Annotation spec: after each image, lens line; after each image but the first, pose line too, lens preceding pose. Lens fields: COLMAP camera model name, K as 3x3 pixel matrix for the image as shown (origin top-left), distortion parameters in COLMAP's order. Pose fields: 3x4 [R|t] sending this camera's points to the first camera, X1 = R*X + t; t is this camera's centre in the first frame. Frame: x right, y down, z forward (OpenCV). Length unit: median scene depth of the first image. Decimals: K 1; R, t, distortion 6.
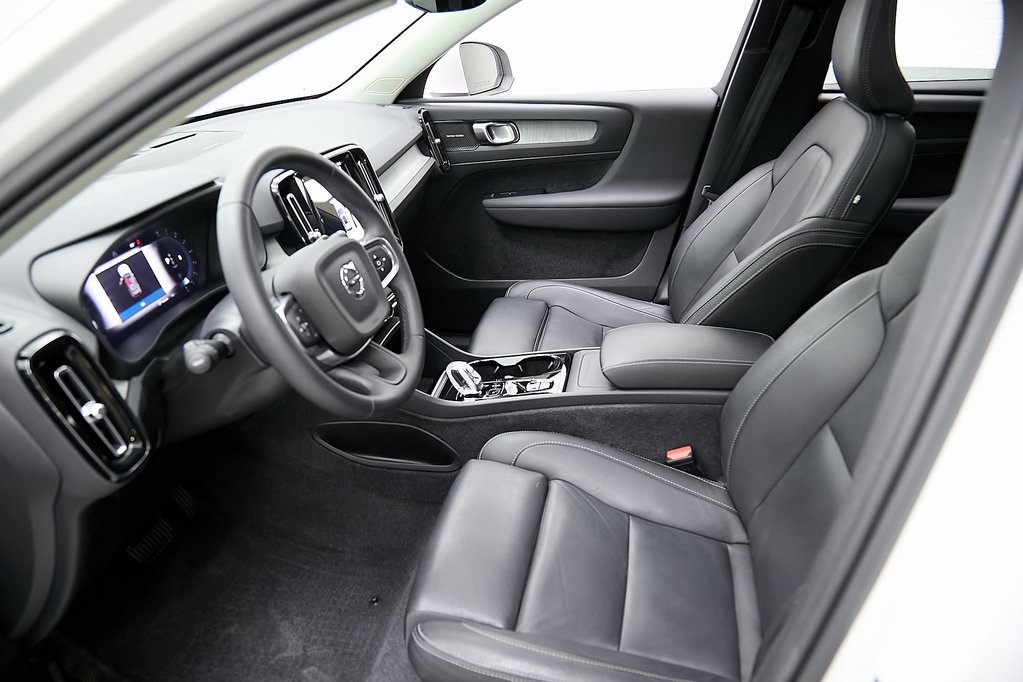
lens RADIAL K [[736.9, 0, 511.5], [0, 736.9, 341.0], [0, 0, 1]] dist [0.023840, -0.000303]
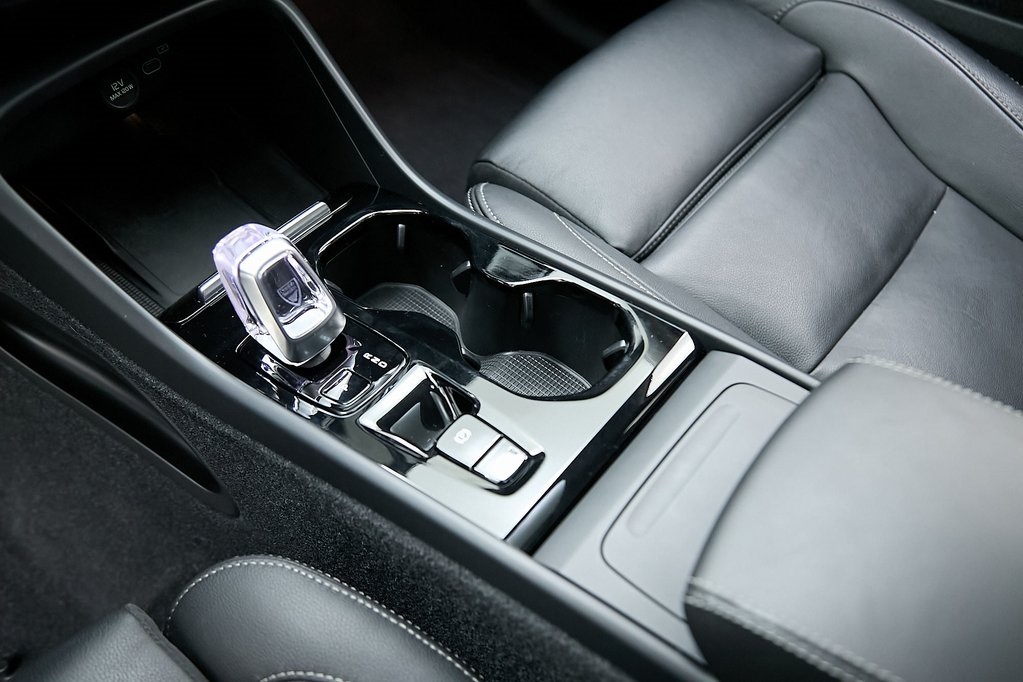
lens RADIAL K [[912.0, 0, 515.2], [0, 912.0, 347.6], [0, 0, 1]] dist [-0.054764, 0.124824]
pose [[0.875434, 0.431246, -0.218271, 0.101092], [-0.300446, 0.839273, 0.453159, -0.117964], [0.378612, -0.331132, 0.864294, 0.749916]]
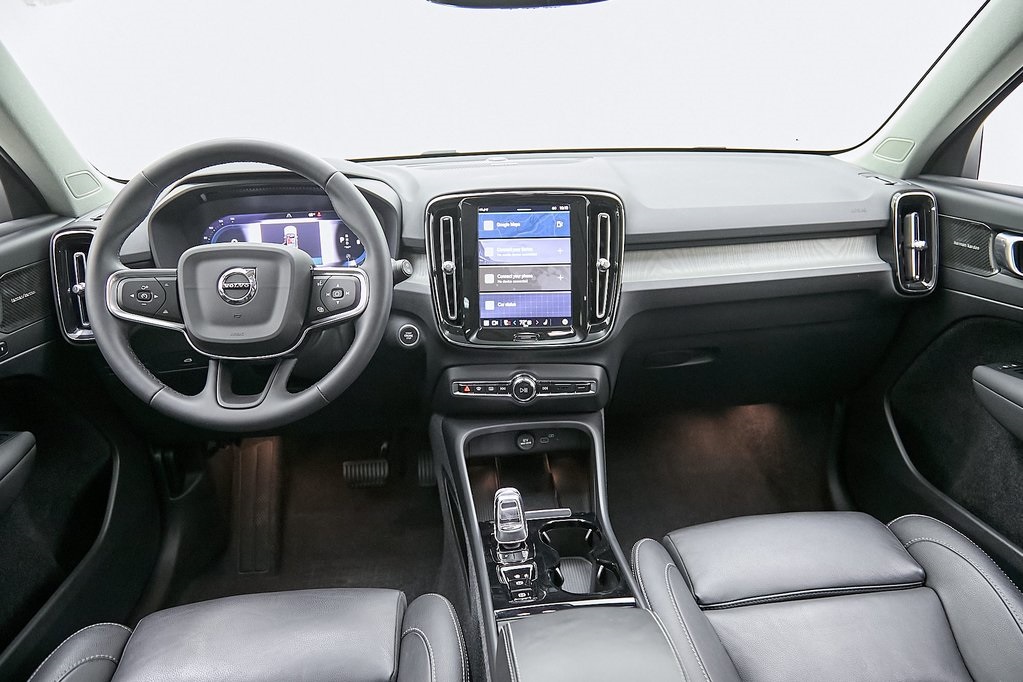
lens RADIAL K [[709.3, 0, 512.1], [0, 709.3, 341.1], [0, 0, 1]] dist [0.011139, 0.000080]
pose [[0.282156, 0.360799, -0.888939, 0.508548], [-0.419634, 0.879661, 0.223838, -0.264158], [0.862725, 0.309872, 0.399605, 0.689879]]
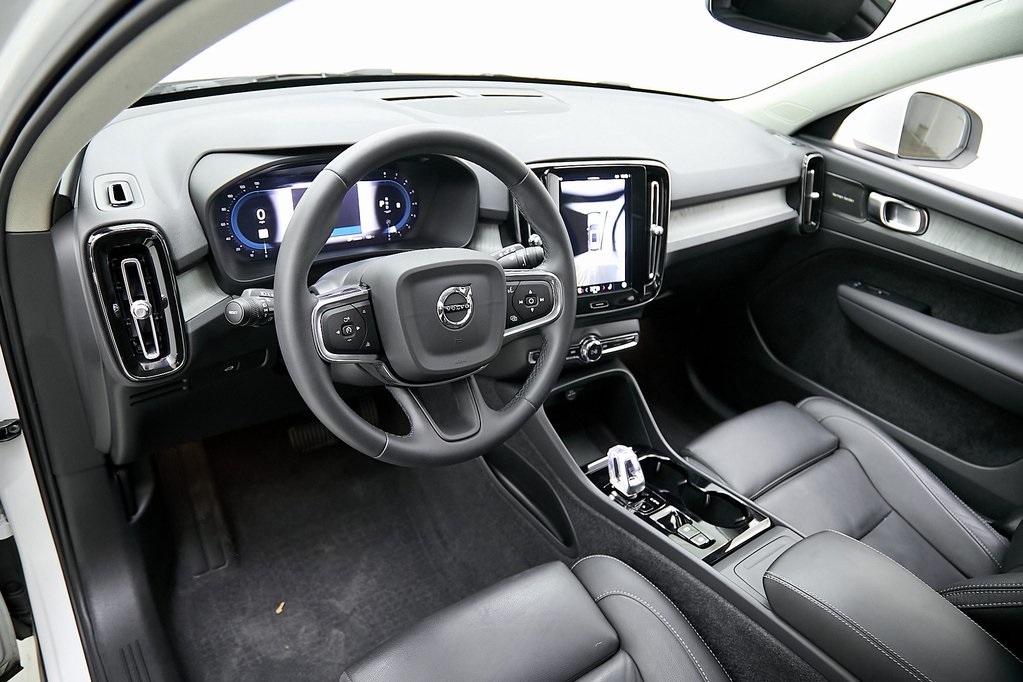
lens RADIAL K [[709.3, 0, 512.1], [0, 709.3, 341.1], [0, 0, 1]] dist [0.011139, 0.000080]
pose [[0.718614, 0.472523, -0.510212, 0.182784], [-0.457553, 0.873779, 0.164787, -0.149881], [0.523678, 0.115031, 0.844114, 0.263463]]
